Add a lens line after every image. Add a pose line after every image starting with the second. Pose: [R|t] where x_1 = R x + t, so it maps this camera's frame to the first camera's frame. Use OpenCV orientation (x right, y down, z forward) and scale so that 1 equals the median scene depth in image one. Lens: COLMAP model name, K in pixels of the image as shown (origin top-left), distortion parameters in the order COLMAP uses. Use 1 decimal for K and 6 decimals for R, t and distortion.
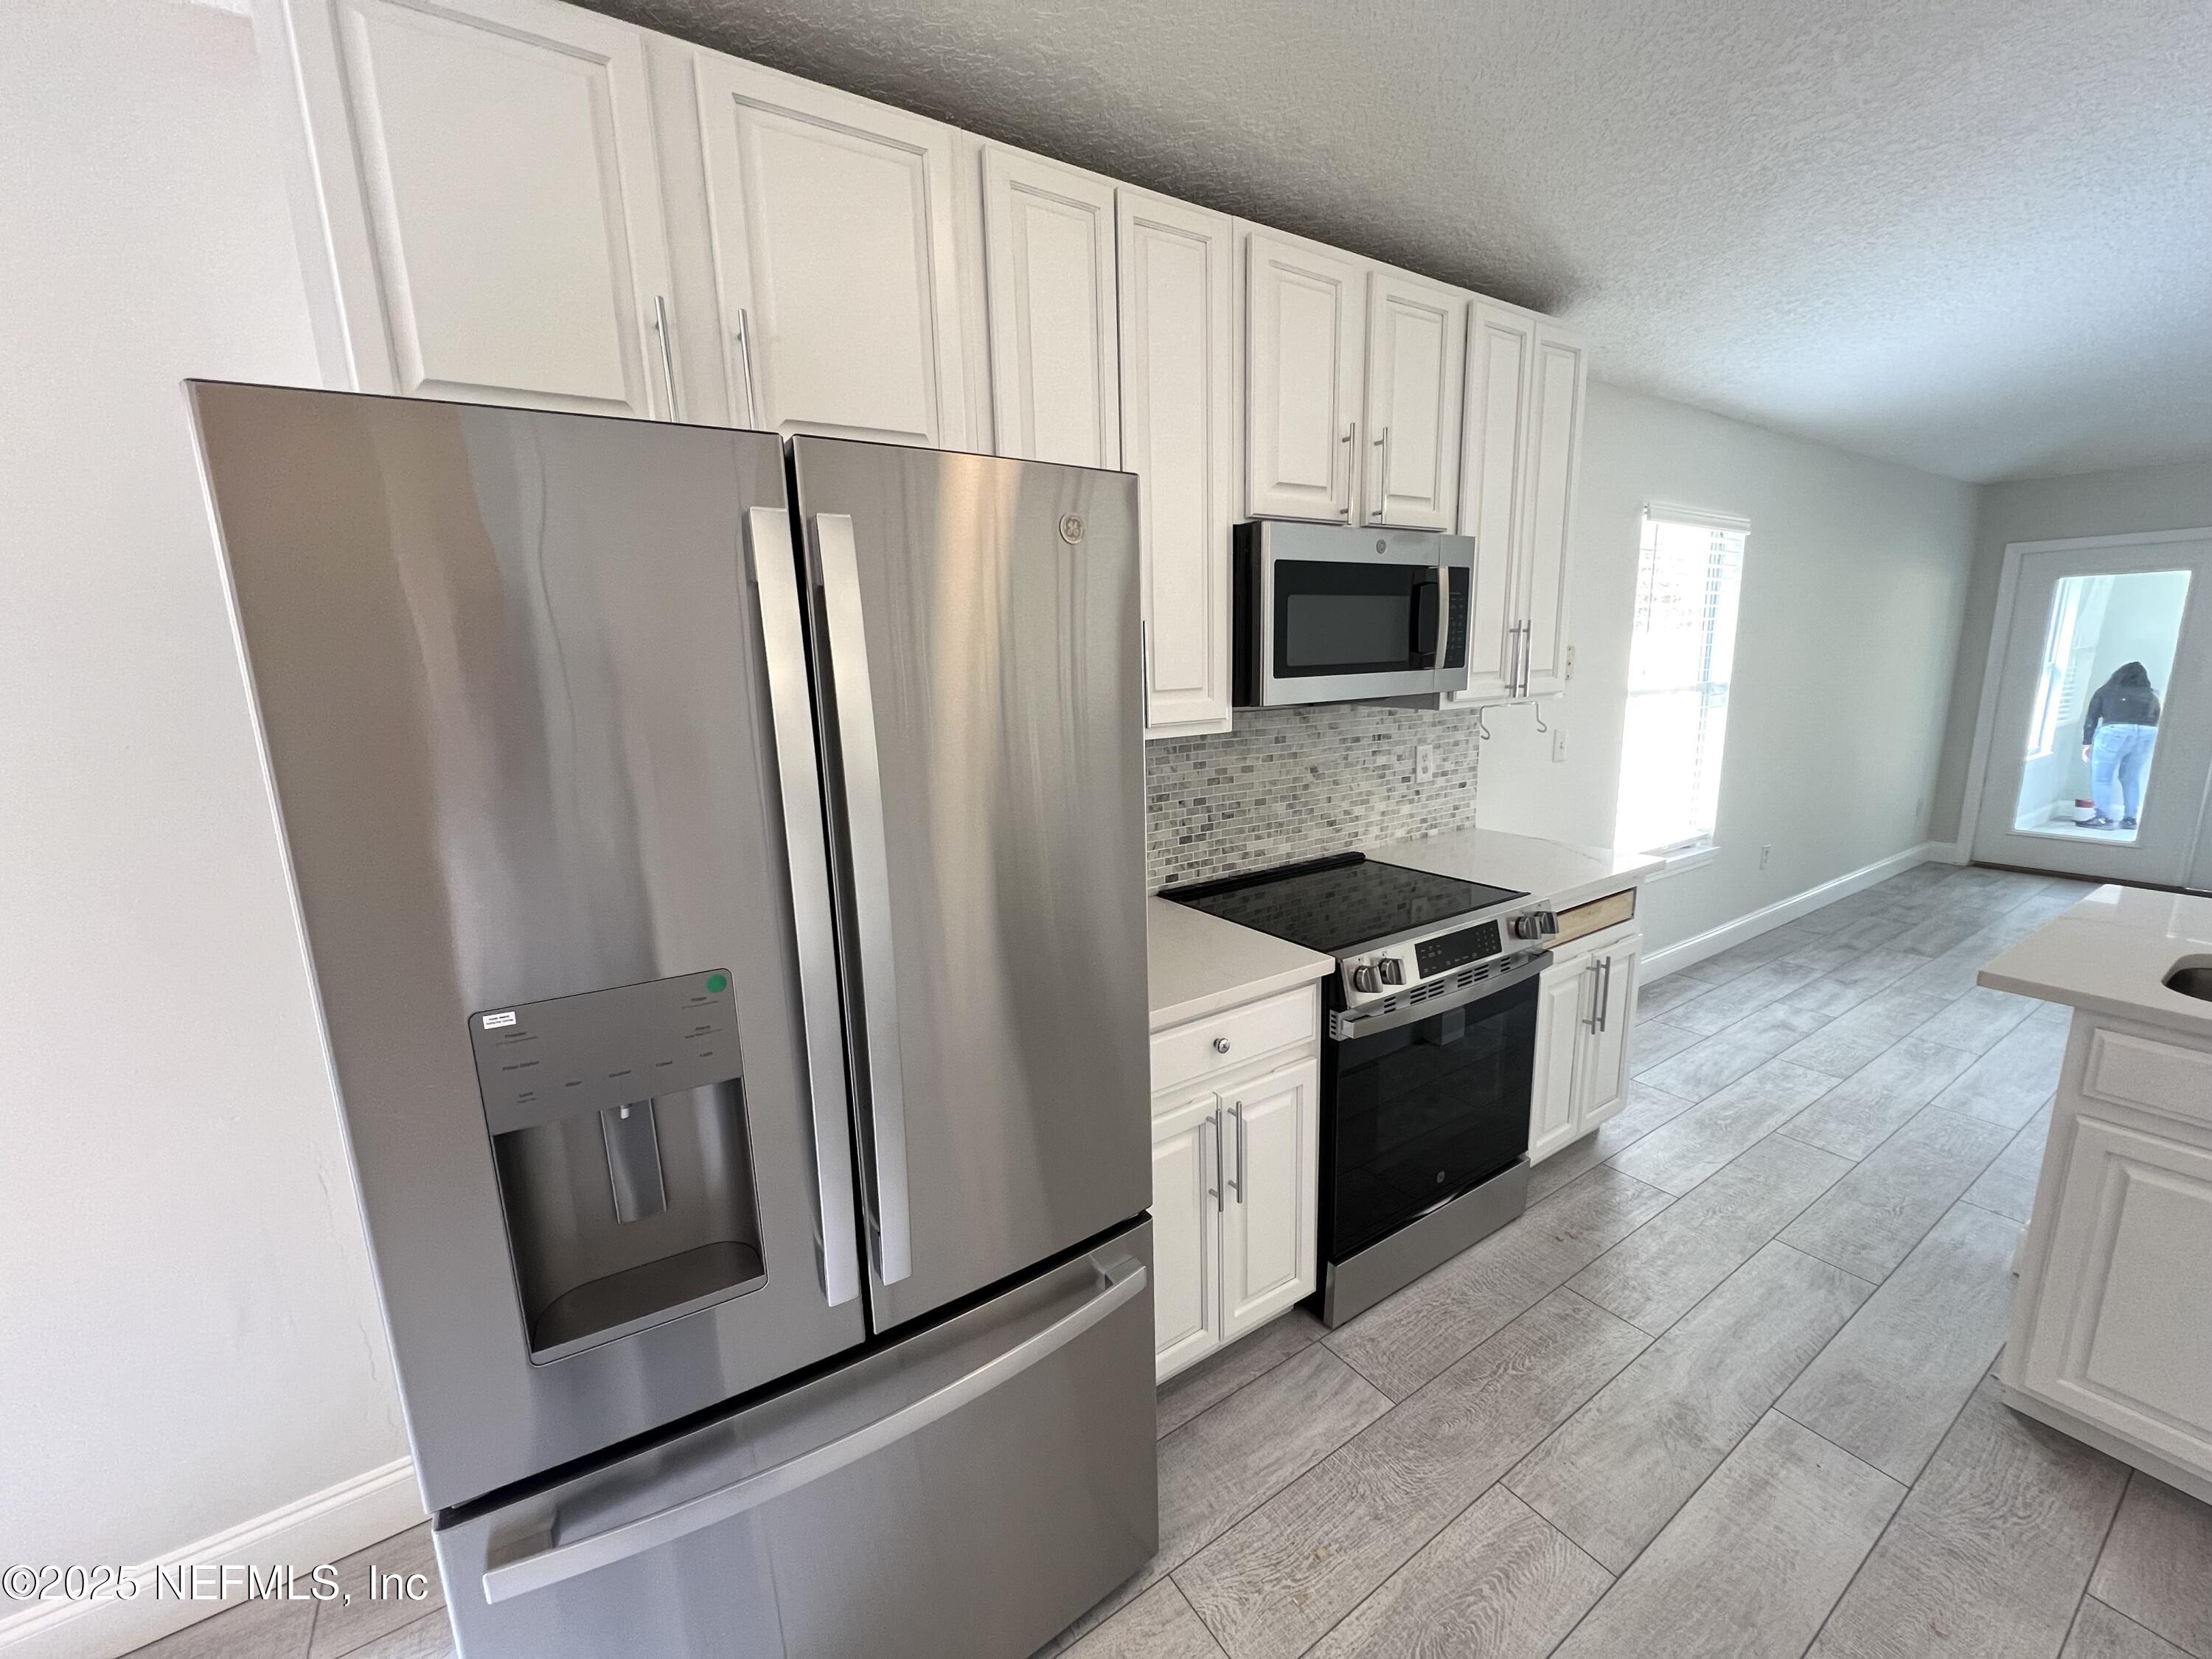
lens RADIAL K [[900.1, 0, 1106.0], [0, 900.1, 829.5], [0, 0, 1]] dist [0.000790, -0.000009]
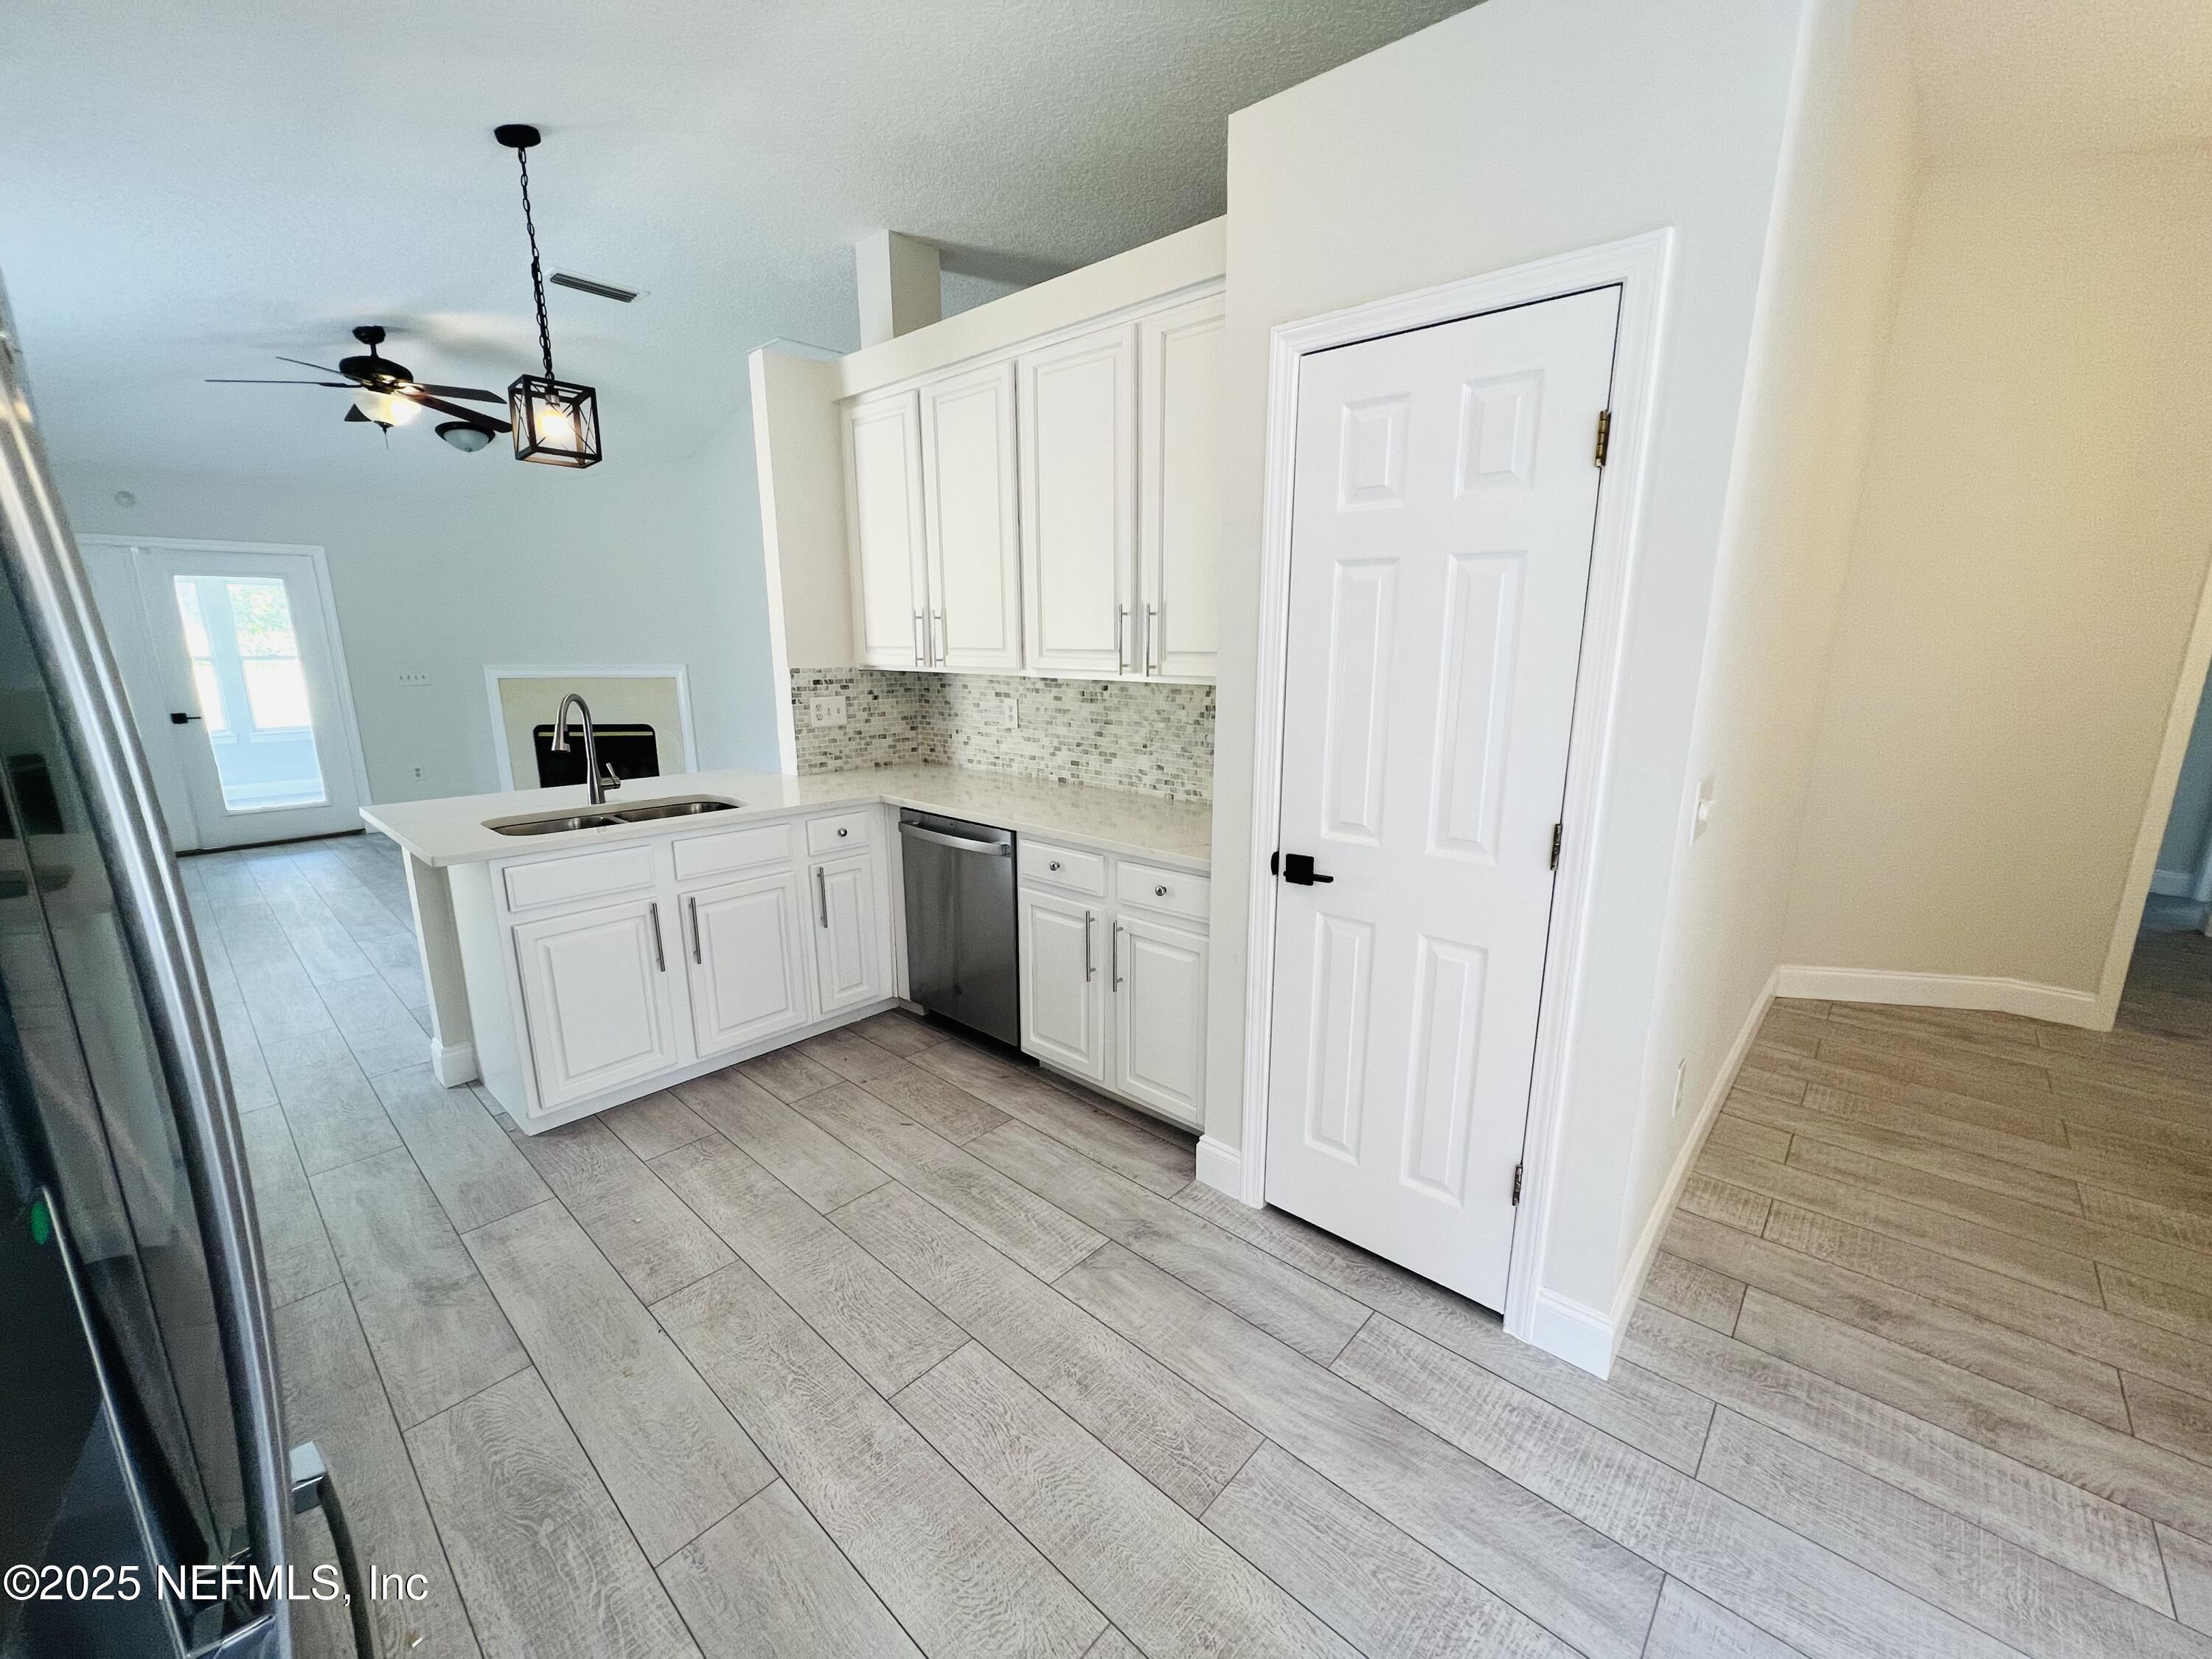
lens RADIAL K [[883.6, 0, 1106.0], [0, 883.6, 829.5], [0, 0, 1]] dist [-0.000973, 0.000447]
pose [[-0.238600, -0.186734, 0.952996, -0.319262], [0.189867, 0.953429, 0.234356, -0.007811], [-0.952376, 0.236860, -0.192033, 0.145795]]
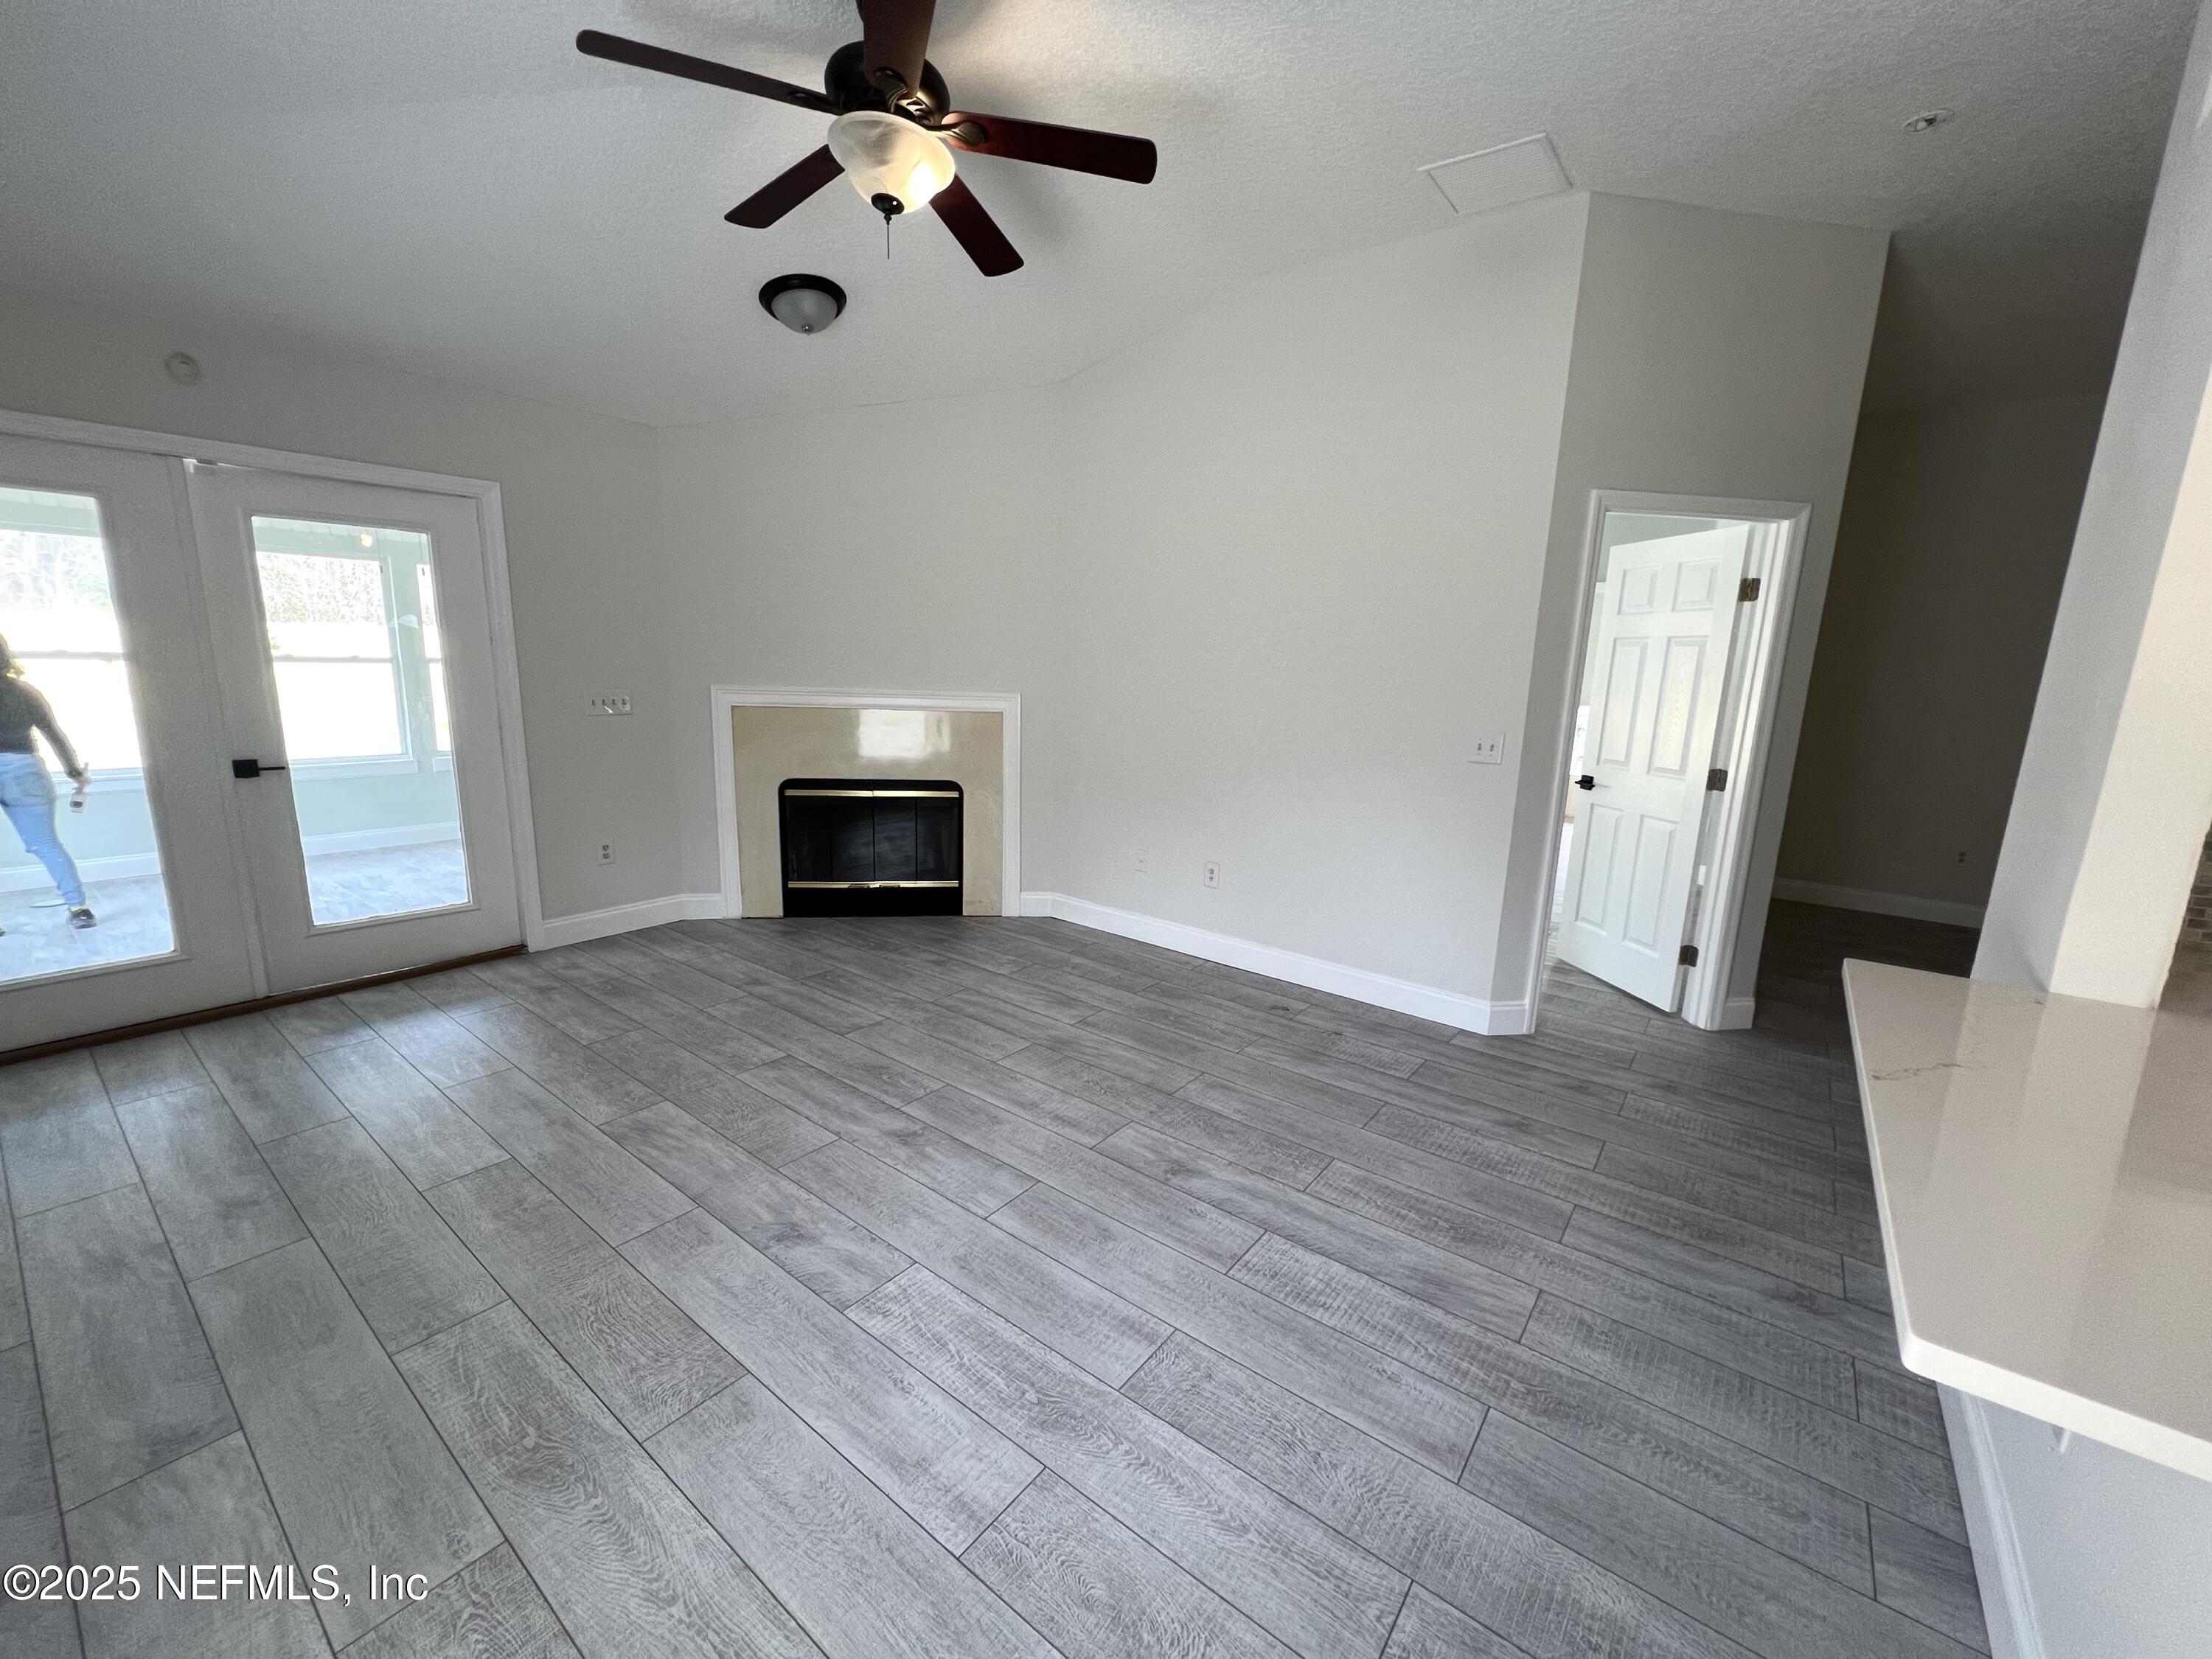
lens RADIAL K [[883.6, 0, 1106.0], [0, 883.6, 829.5], [0, 0, 1]] dist [-0.000973, 0.000447]
pose [[-0.323409, -0.166444, 0.931506, 0.689460], [0.155233, 0.961740, 0.225741, -0.181709], [-0.933439, 0.217608, -0.285198, 0.991935]]
